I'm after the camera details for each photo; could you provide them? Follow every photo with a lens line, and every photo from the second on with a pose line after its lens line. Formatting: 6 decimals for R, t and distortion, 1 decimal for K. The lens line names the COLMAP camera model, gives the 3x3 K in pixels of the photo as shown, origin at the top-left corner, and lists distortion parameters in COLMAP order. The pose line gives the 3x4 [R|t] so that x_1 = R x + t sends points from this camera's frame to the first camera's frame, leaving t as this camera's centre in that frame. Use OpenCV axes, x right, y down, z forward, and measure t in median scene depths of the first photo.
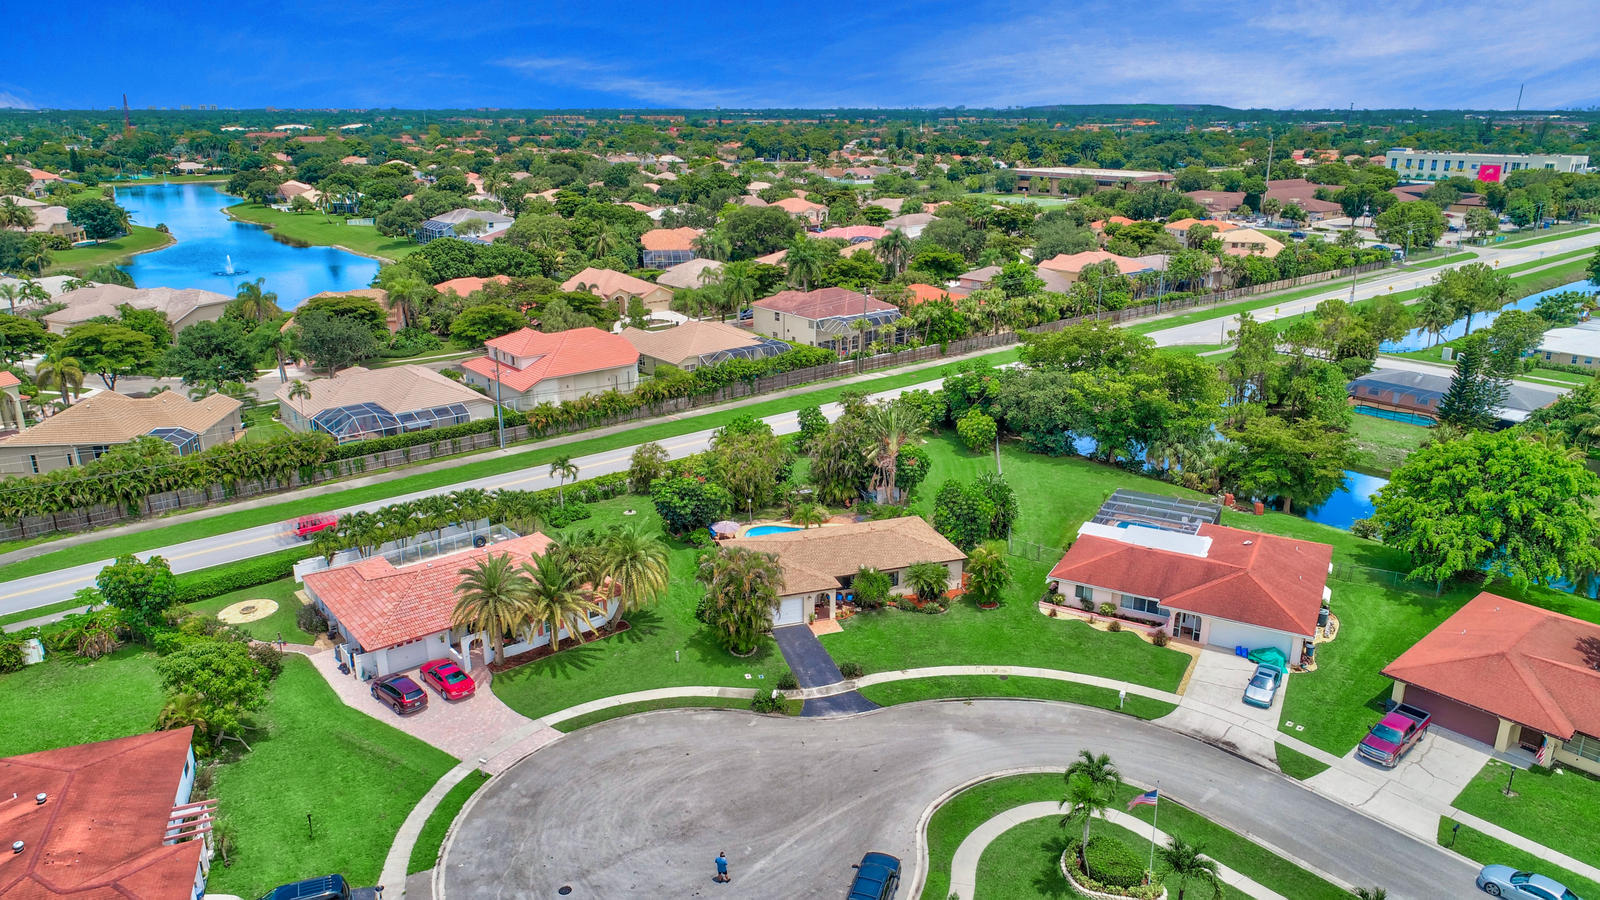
lens RADIAL K [[1067.3, 0, 793.1], [0, 1067.3, 450.9], [0, 0, 1]] dist [-0.004550, -0.004967]
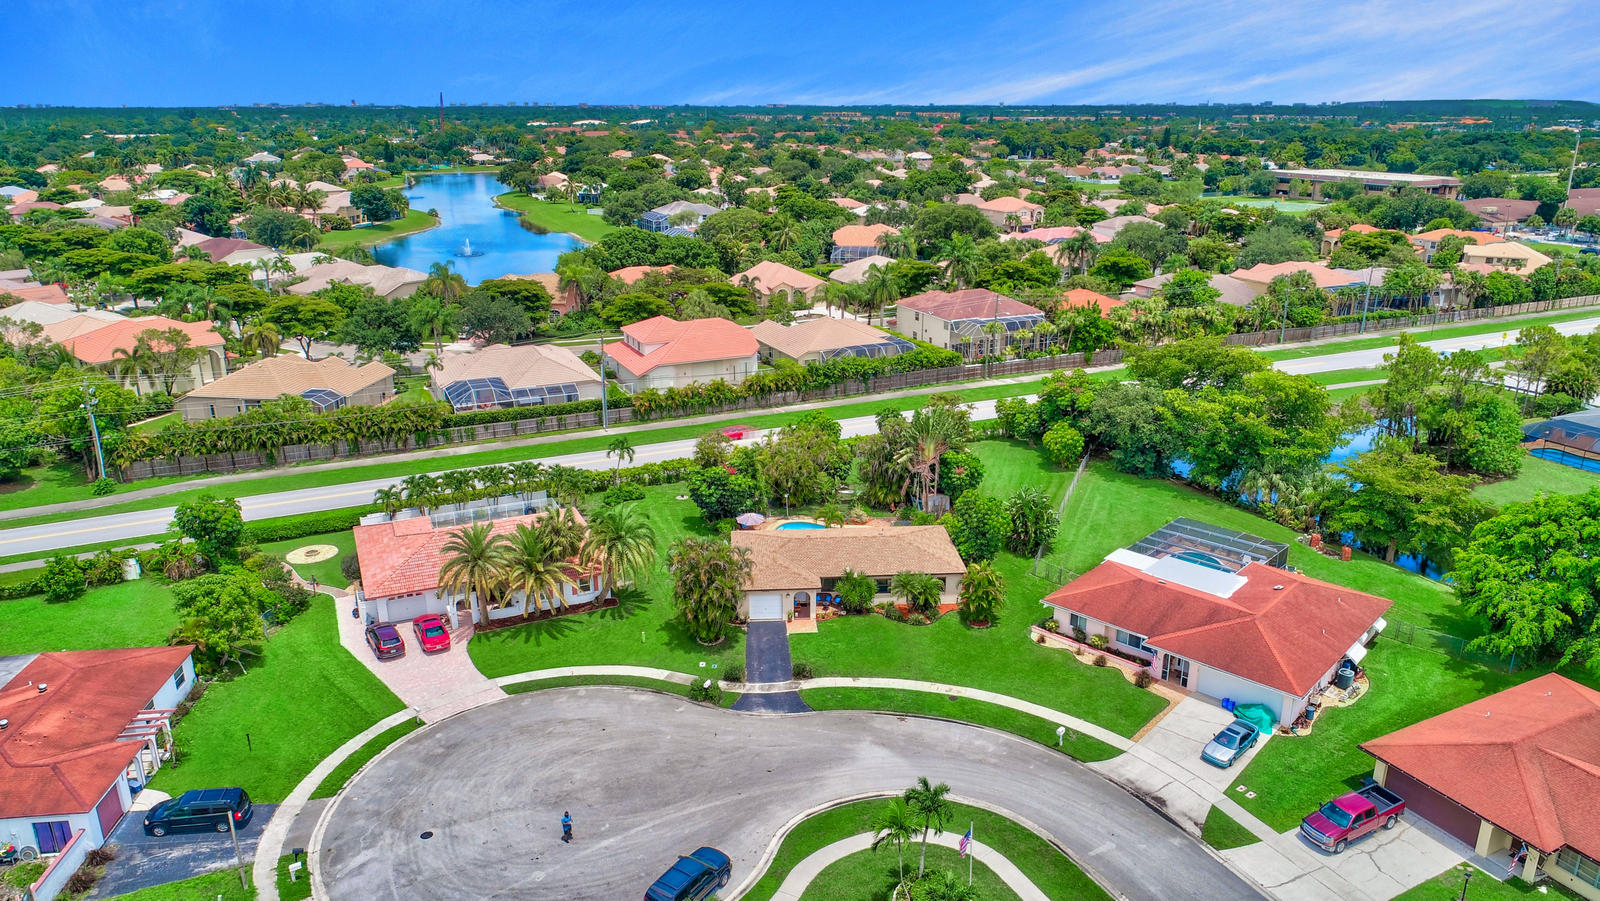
lens RADIAL K [[1067.3, 0, 793.1], [0, 1067.3, 451.4], [0, 0, 1]] dist [-0.004550, -0.004967]
pose [[0.968710, 0.075248, -0.236515, 0.209507], [-0.074464, 0.997148, 0.012260, -0.008095], [0.236763, 0.005735, 0.971551, 0.023540]]
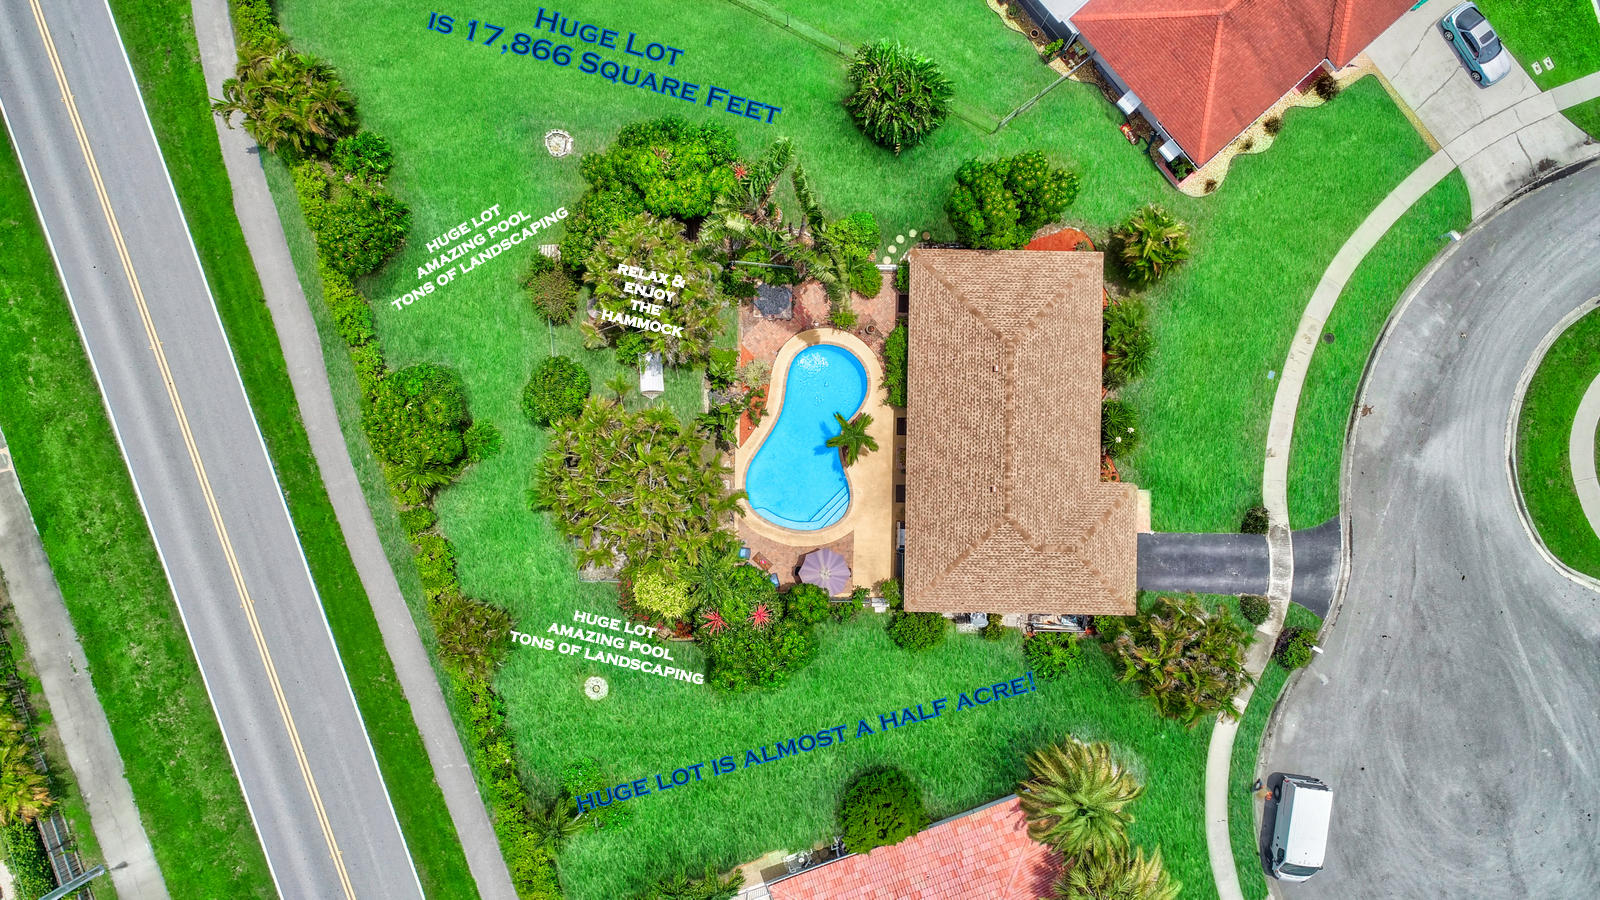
lens RADIAL K [[1077.9, 0, 800.0], [0, 1077.9, 450.0], [0, 0, 1]] dist [-0.001495, -0.002638]
pose [[0.327423, -0.944877, -0.000849, -0.002078], [0.286918, 0.098568, 0.952870, -0.490838], [-0.900262, -0.312235, 0.303376, 0.845667]]
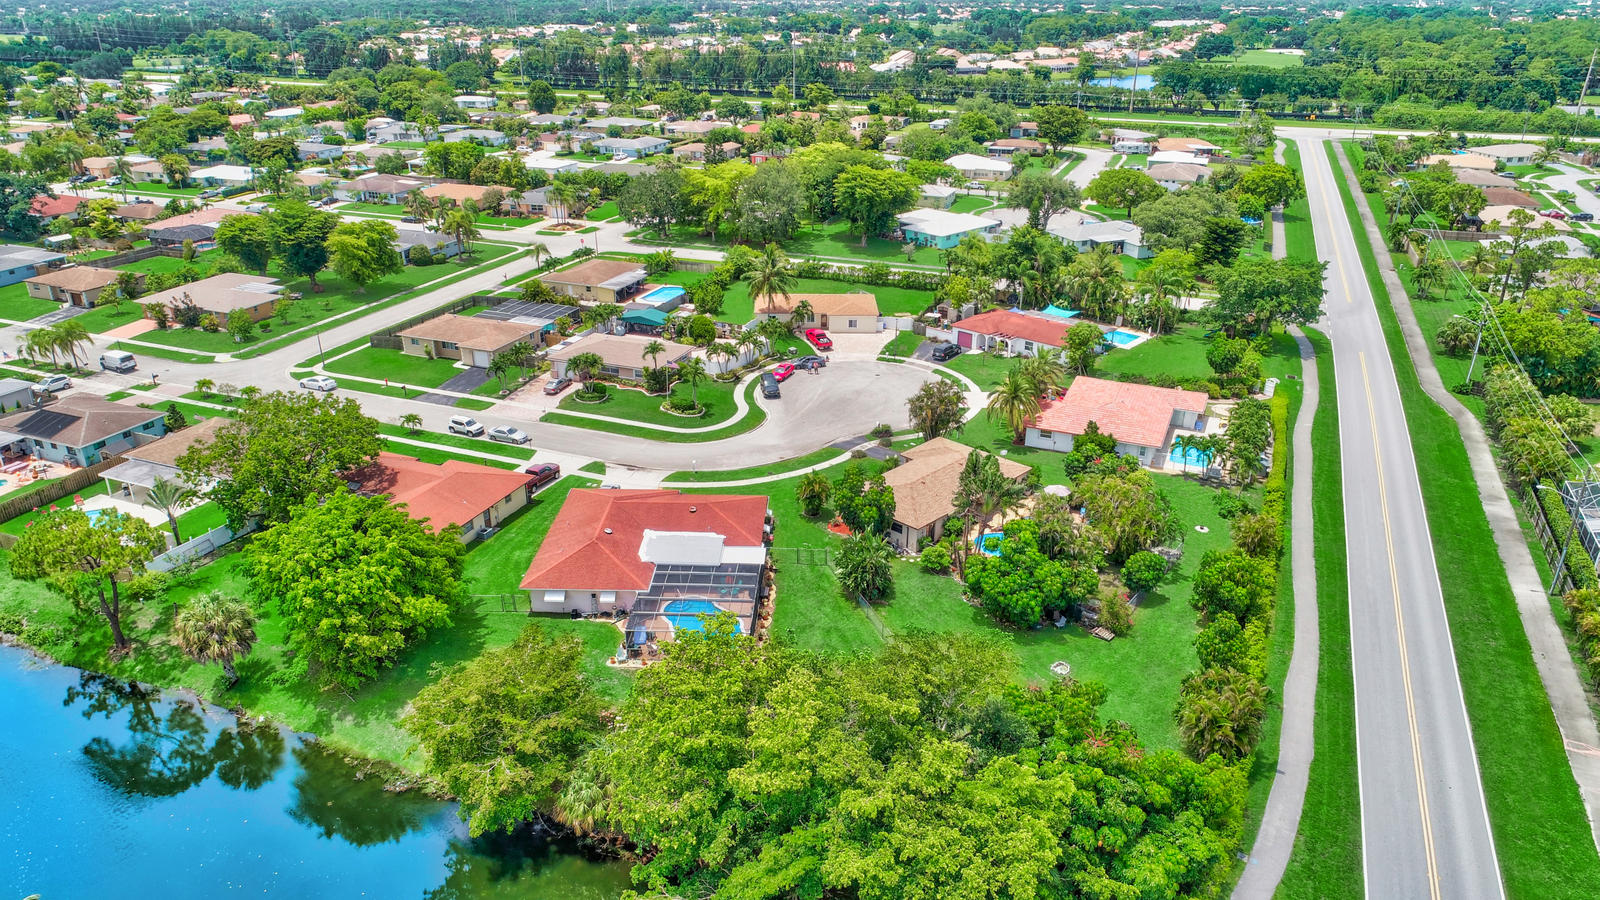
lens RADIAL K [[1077.9, 0, 800.0], [0, 1077.9, 450.0], [0, 0, 1]] dist [-0.001495, -0.002638]
pose [[-0.886144, 0.184141, -0.425254, 0.630875], [-0.143243, 0.763879, 0.629262, -0.614354], [0.440715, 0.618532, -0.650529, 1.560894]]
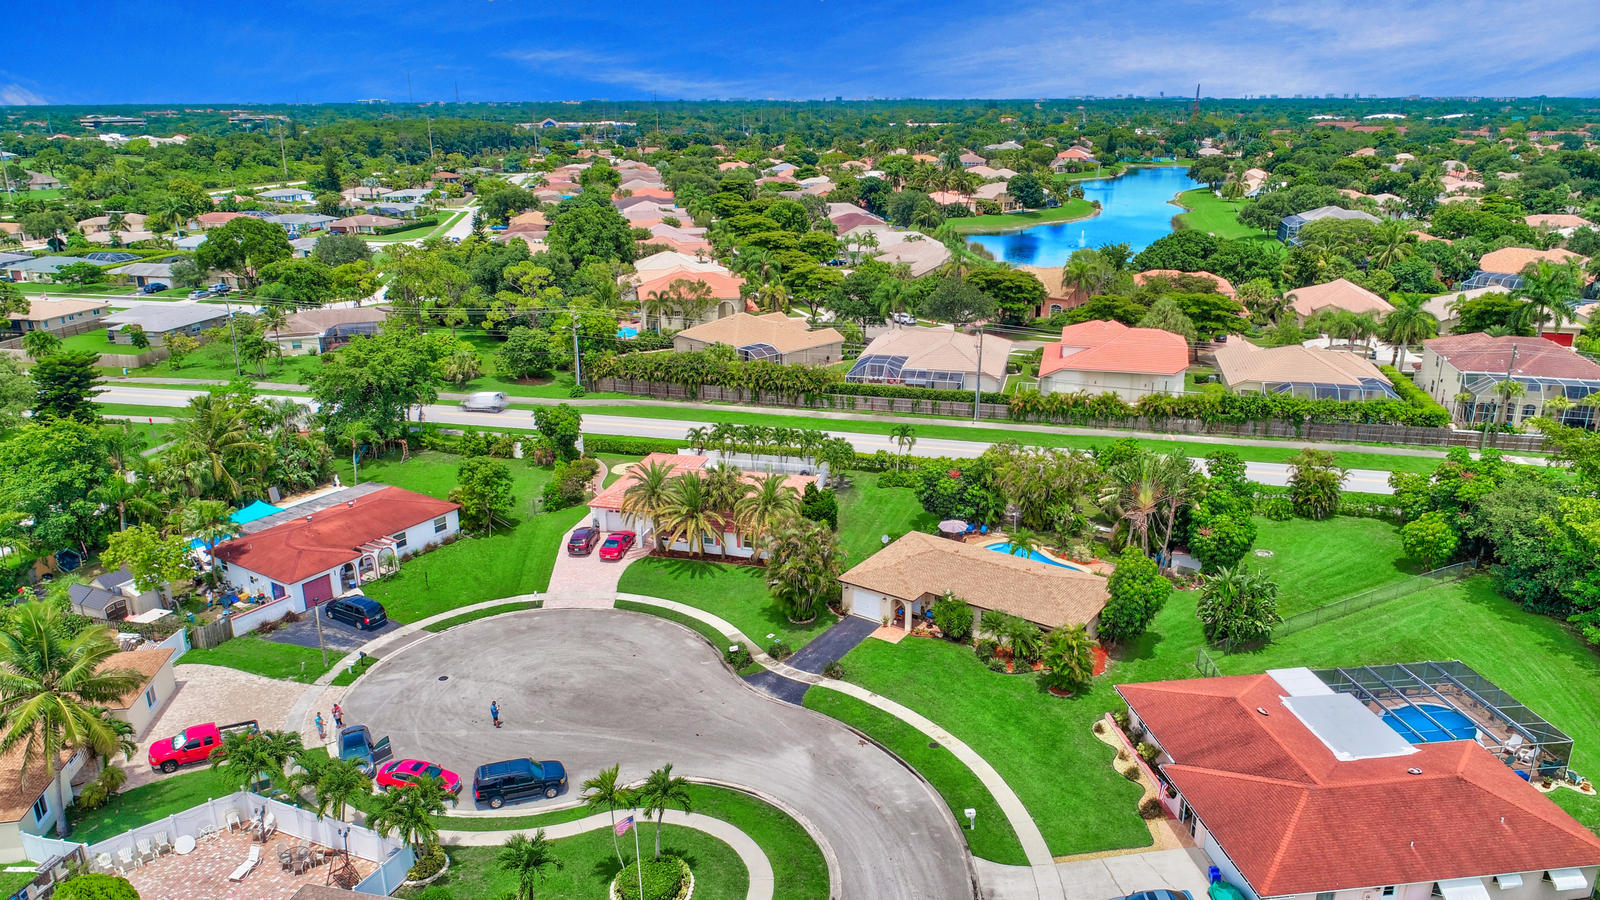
lens RADIAL K [[1077.9, 0, 800.0], [0, 1077.9, 450.0], [0, 0, 1]] dist [-0.001495, -0.002638]
pose [[0.597363, 0.244960, -0.763644, 0.587086], [-0.240516, 0.963099, 0.120797, -0.080920], [0.765055, 0.111509, 0.634237, 0.252402]]
